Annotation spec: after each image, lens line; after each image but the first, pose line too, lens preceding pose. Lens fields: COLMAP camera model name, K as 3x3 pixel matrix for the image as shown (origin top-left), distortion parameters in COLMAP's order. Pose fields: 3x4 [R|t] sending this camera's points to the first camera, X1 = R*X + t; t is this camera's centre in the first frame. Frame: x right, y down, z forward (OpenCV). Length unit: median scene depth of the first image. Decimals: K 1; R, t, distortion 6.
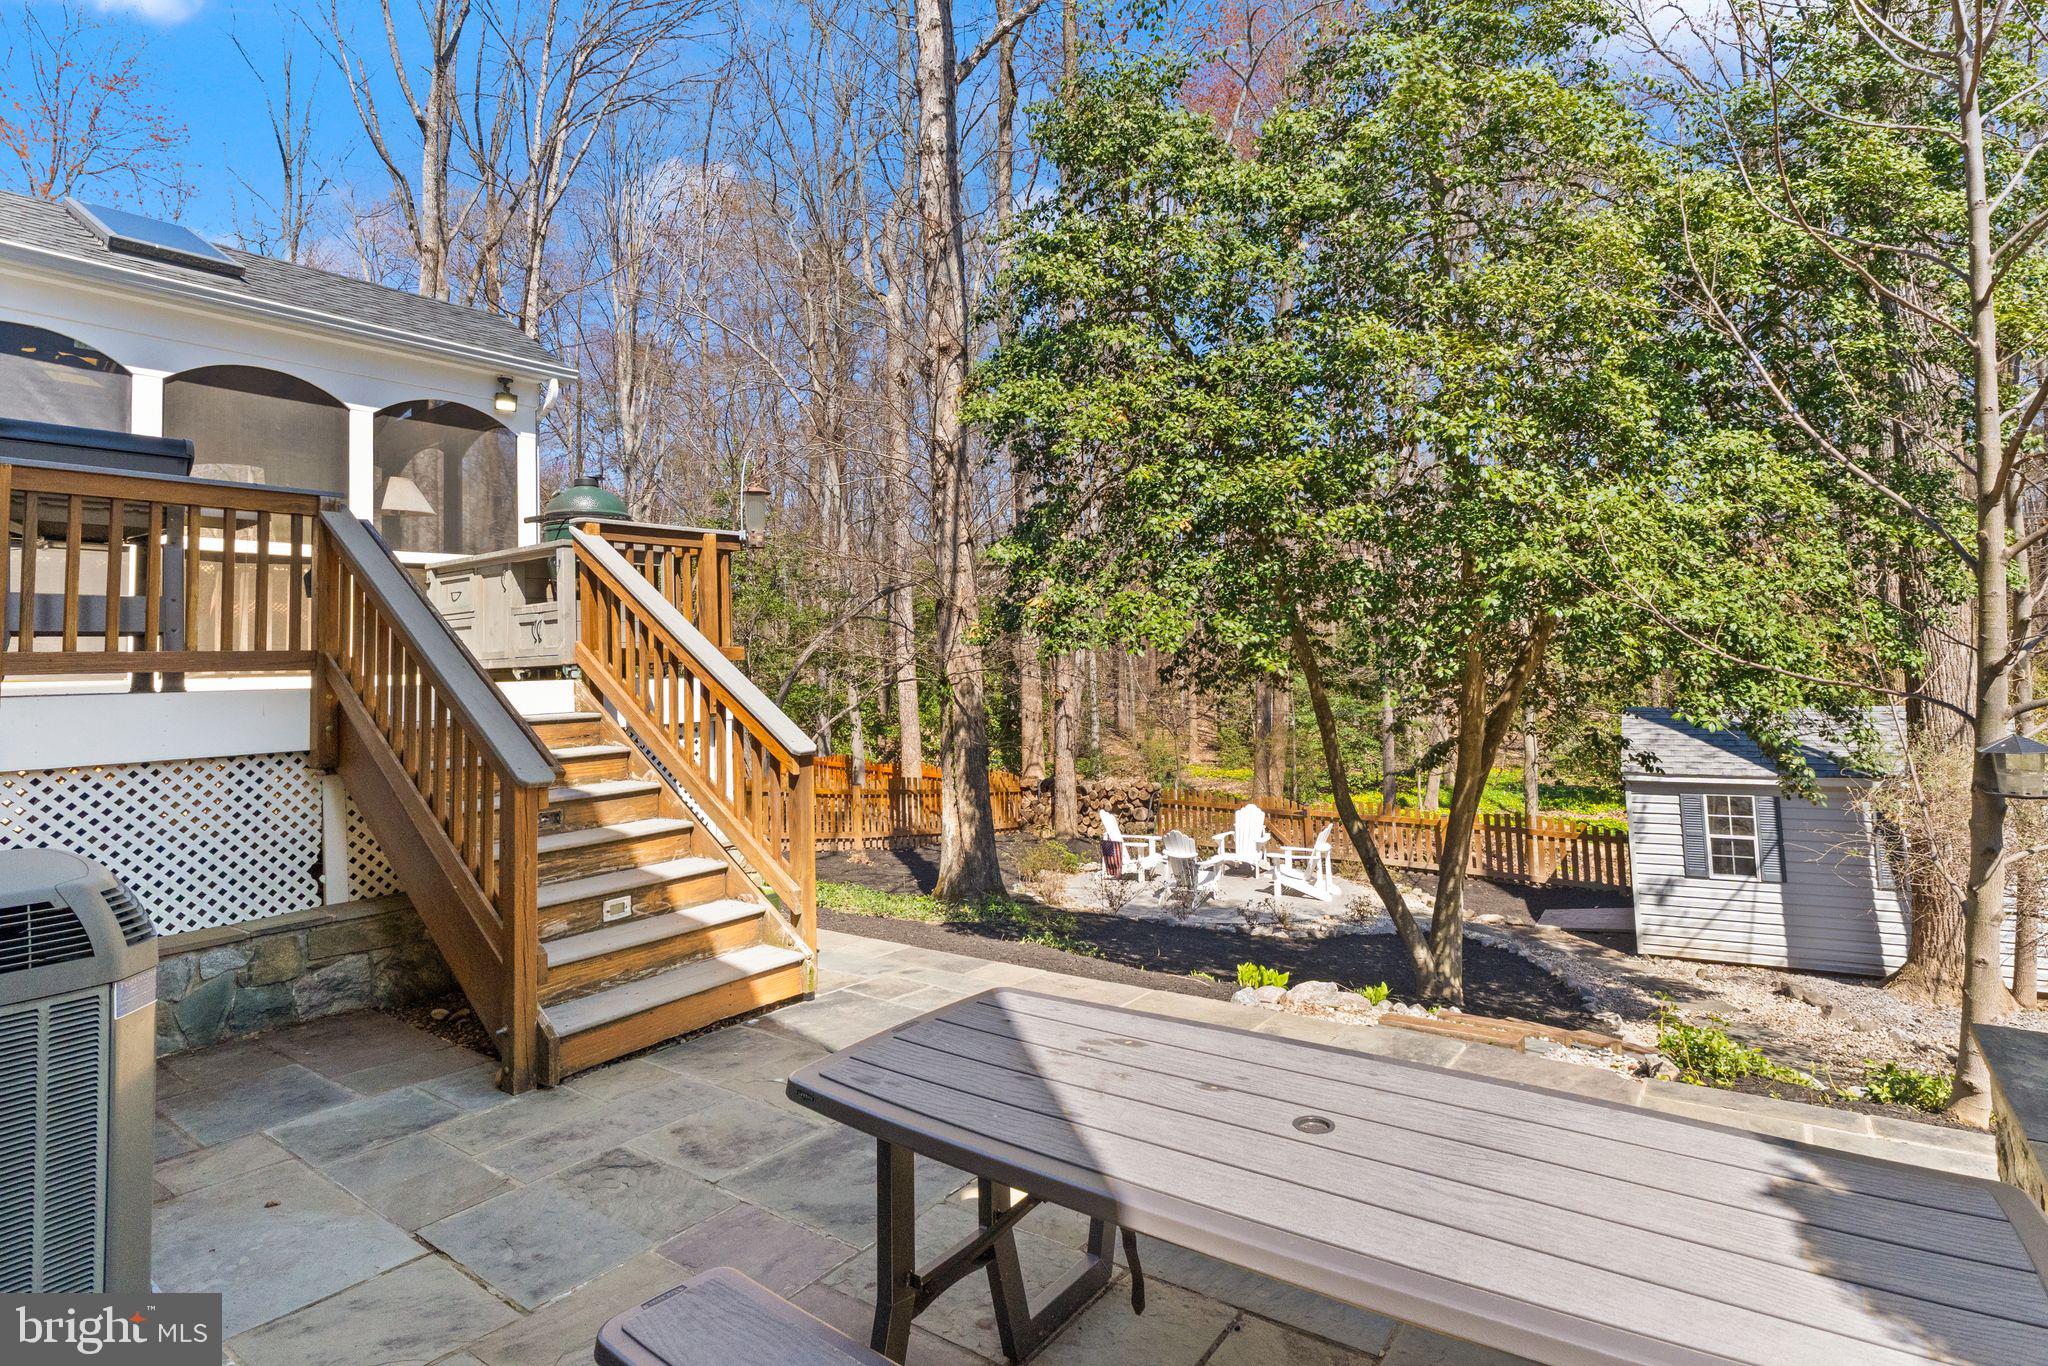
lens RADIAL K [[1050.2, 0, 1048.2], [0, 1050.2, 593.3], [0, 0, 1]] dist [0.006086, 0.001746]
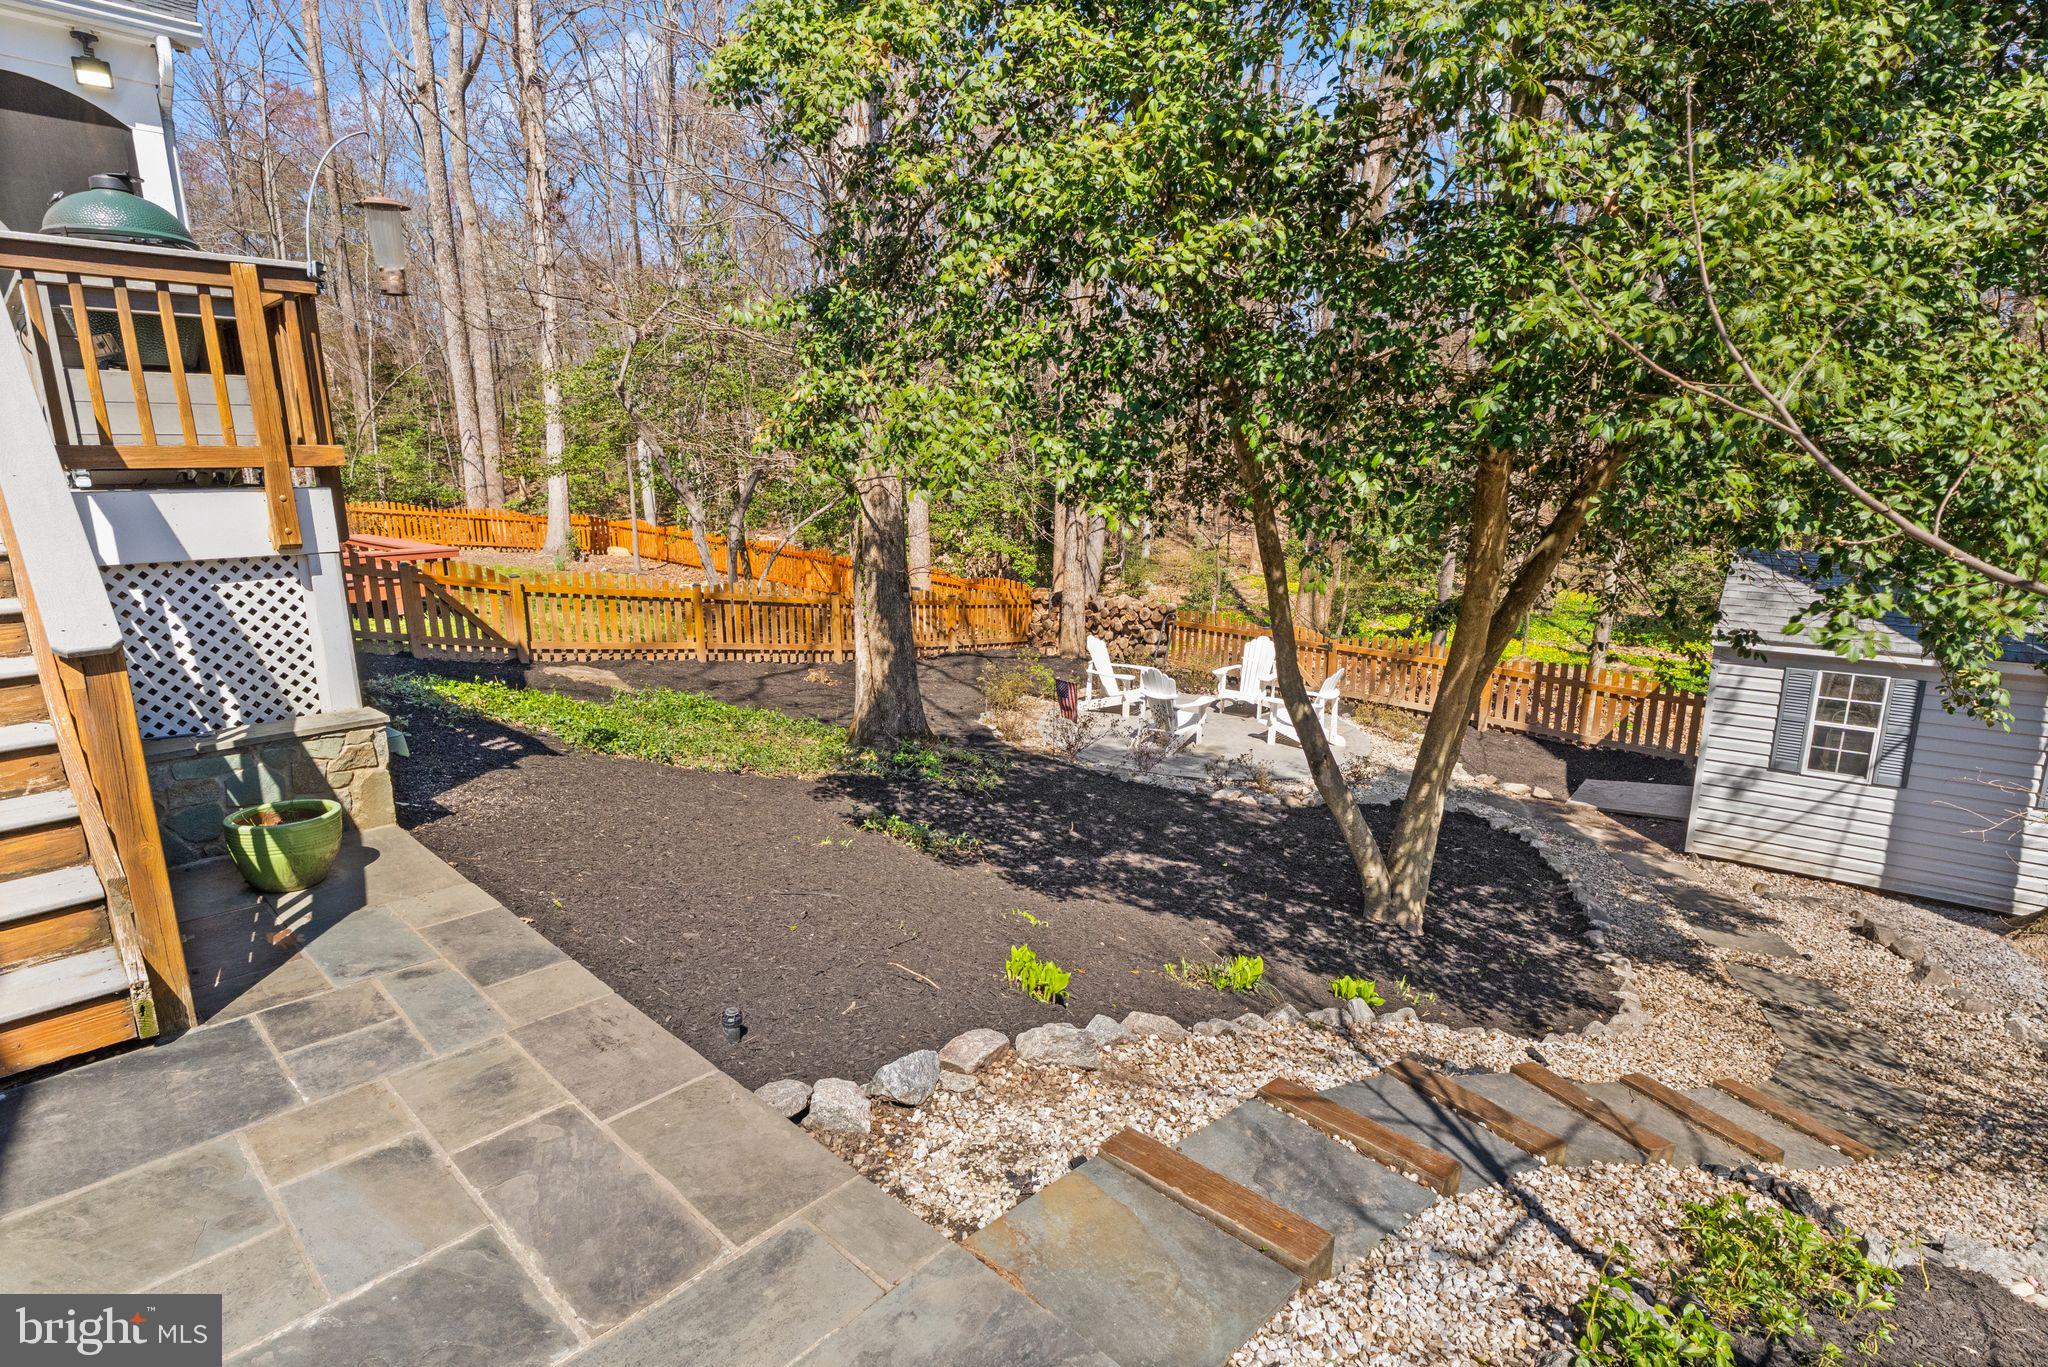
lens RADIAL K [[991.7, 0, 1032.4], [0, 991.7, 682.3], [0, 0, 1]] dist [0.001015, -0.002677]
pose [[0.991403, 0.056101, -0.118209, 0.142933], [-0.019978, 0.957728, 0.286982, 0.003505], [0.129312, -0.282154, 0.950614, 0.242360]]
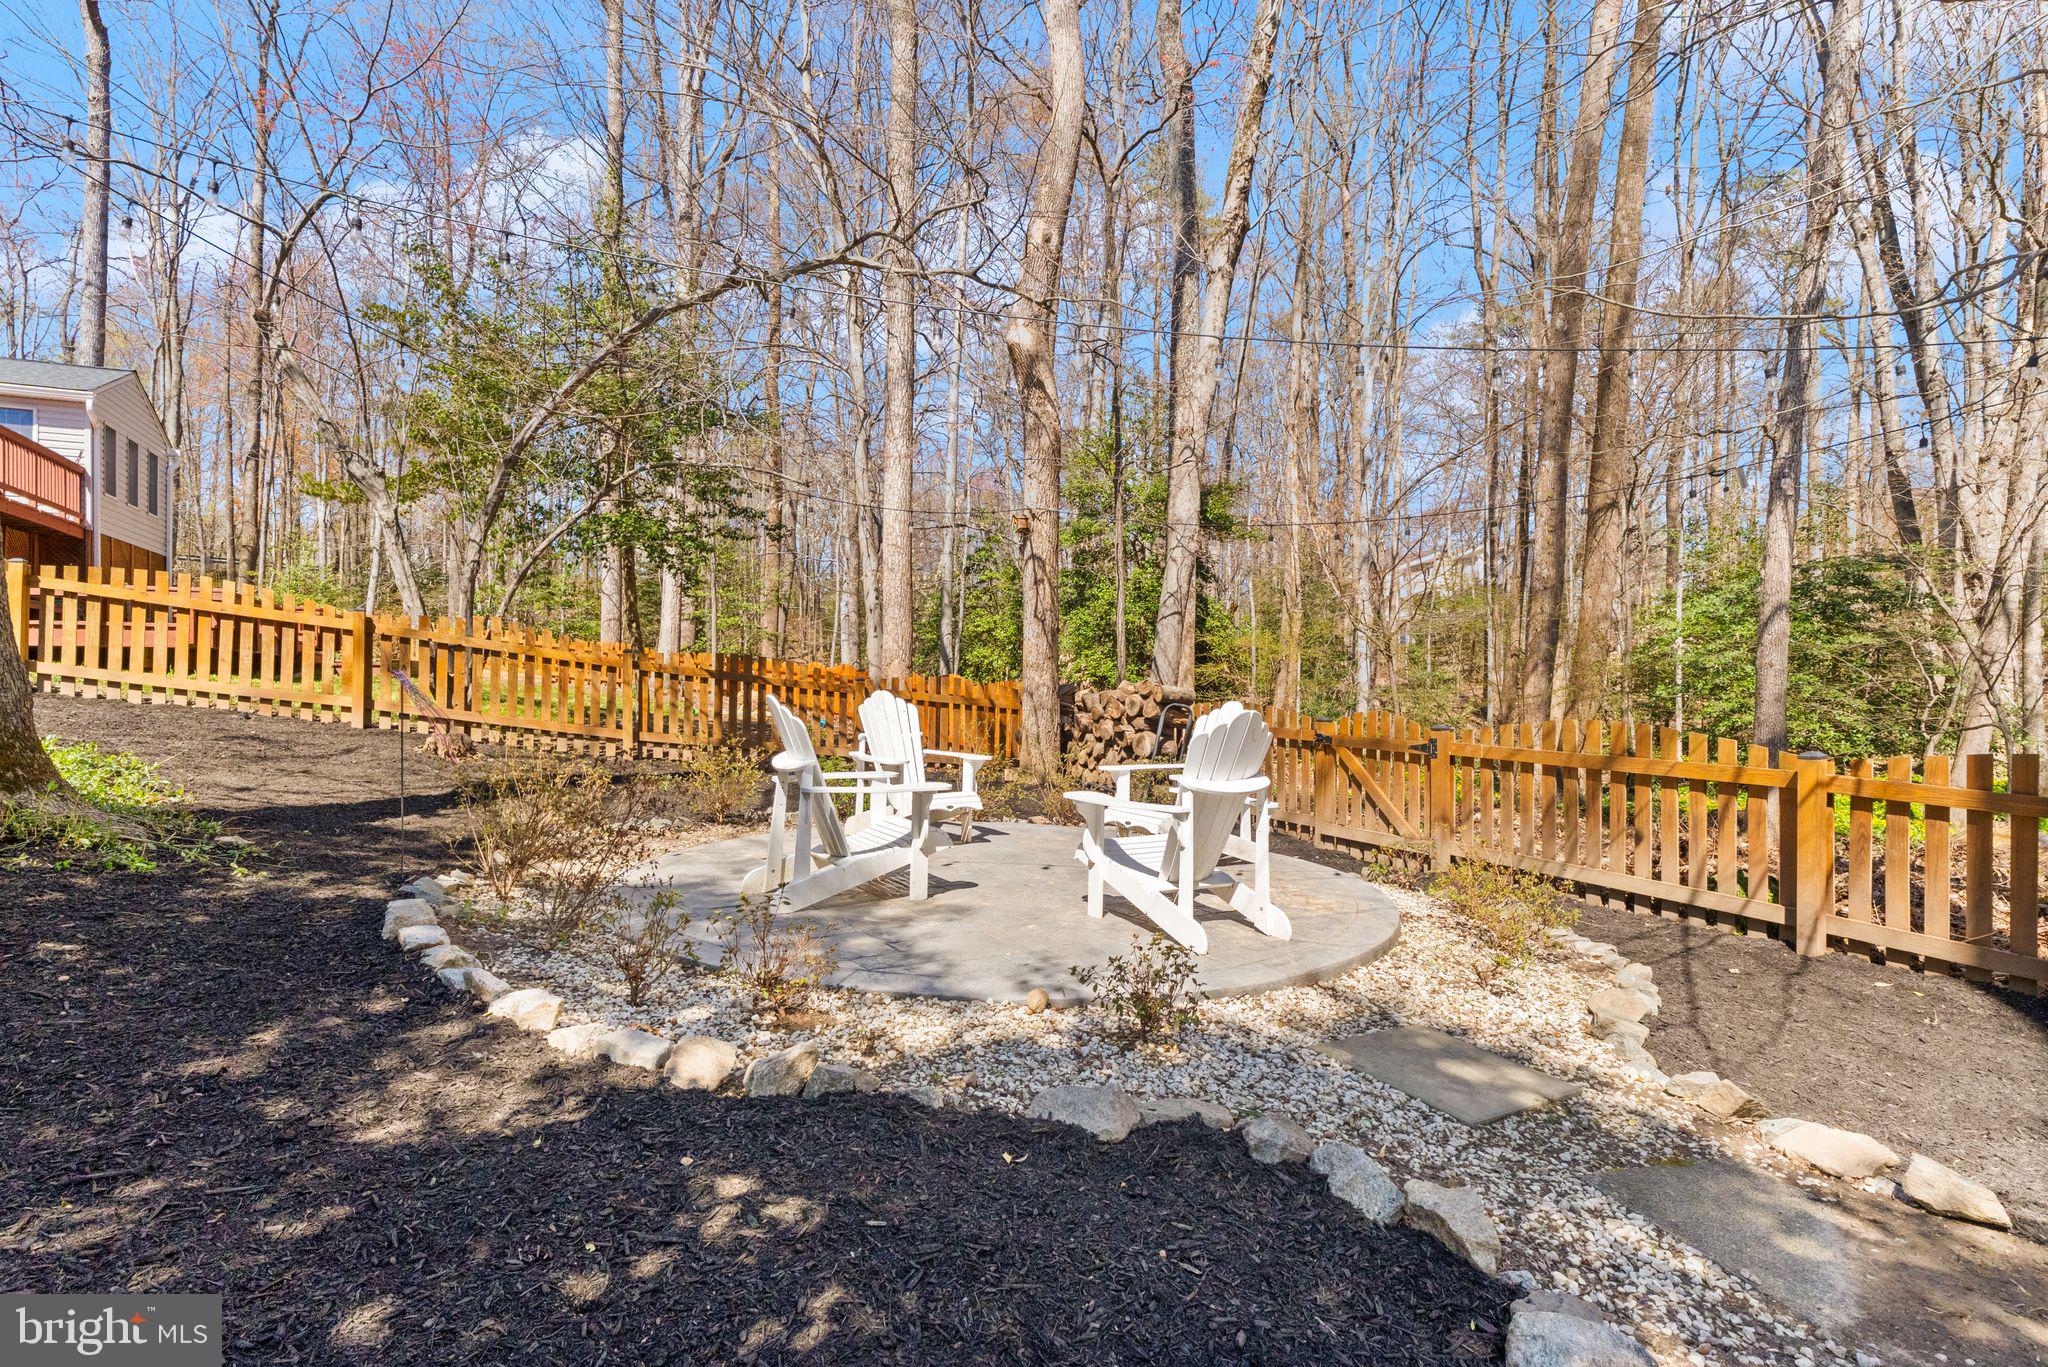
lens RADIAL K [[991.7, 0, 1025.2], [0, 991.7, 680.7], [0, 0, 1]] dist [0.001015, -0.002677]
pose [[0.902849, 0.049008, -0.427156, 0.423436], [-0.018668, 0.997014, 0.074933, 0.255150], [0.429552, -0.059679, 0.901068, 0.945772]]
